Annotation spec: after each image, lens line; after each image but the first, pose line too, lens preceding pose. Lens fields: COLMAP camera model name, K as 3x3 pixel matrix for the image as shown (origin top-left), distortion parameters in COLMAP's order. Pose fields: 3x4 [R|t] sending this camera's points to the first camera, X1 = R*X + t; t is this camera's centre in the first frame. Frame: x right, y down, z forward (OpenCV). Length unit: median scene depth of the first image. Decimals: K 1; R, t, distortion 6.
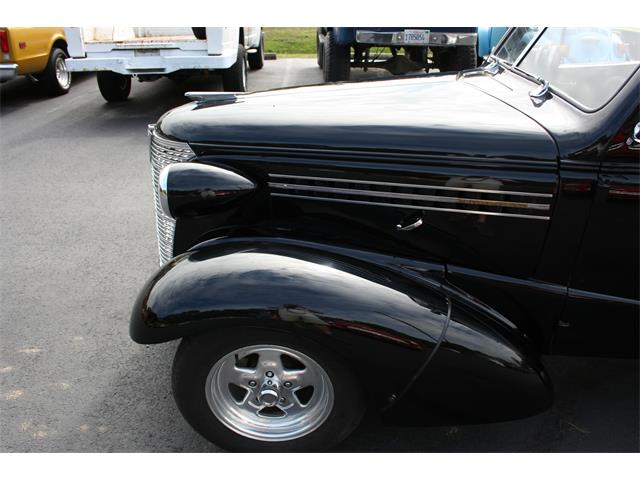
lens RADIAL K [[529.2, 0, 317.0], [0, 529.2, 252.9], [0, 0, 1]] dist [-0.158801, 0.122855]
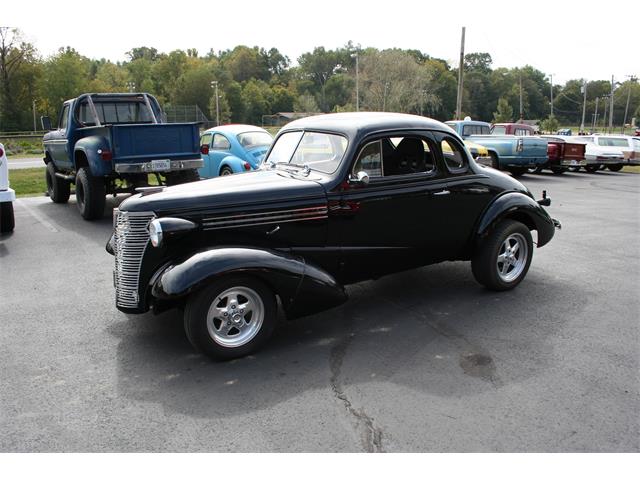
lens RADIAL K [[529.2, 0, 317.0], [0, 529.2, 252.9], [0, 0, 1]] dist [-0.158801, 0.122855]
pose [[0.822685, -0.142896, 0.550245, -0.894922], [0.270748, 0.949561, -0.158207, 0.430031], [-0.499884, 0.279132, 0.819878, -0.880892]]
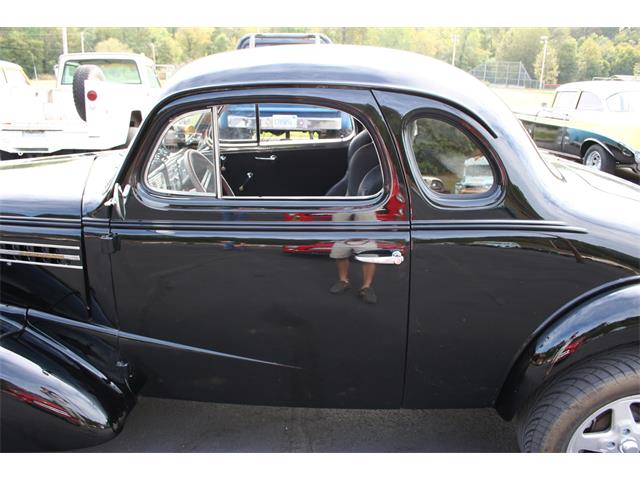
lens RADIAL K [[529.2, 0, 317.0], [0, 529.2, 252.9], [0, 0, 1]] dist [-0.158801, 0.122855]
pose [[0.999553, 0.014924, 0.025901, 0.856018], [-0.010788, 0.988163, -0.153026, 0.065040], [-0.027878, 0.152678, 0.987883, -0.153273]]
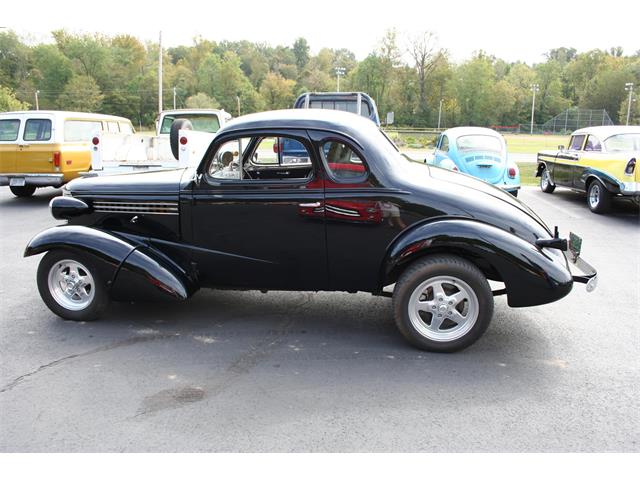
lens RADIAL K [[529.2, 0, 317.0], [0, 529.2, 252.9], [0, 0, 1]] dist [-0.158801, 0.122855]
pose [[0.991865, 0.036262, -0.122018, 1.279614], [-0.064656, 0.969224, -0.237539, 0.598837], [0.109649, 0.243495, 0.963684, -1.166904]]
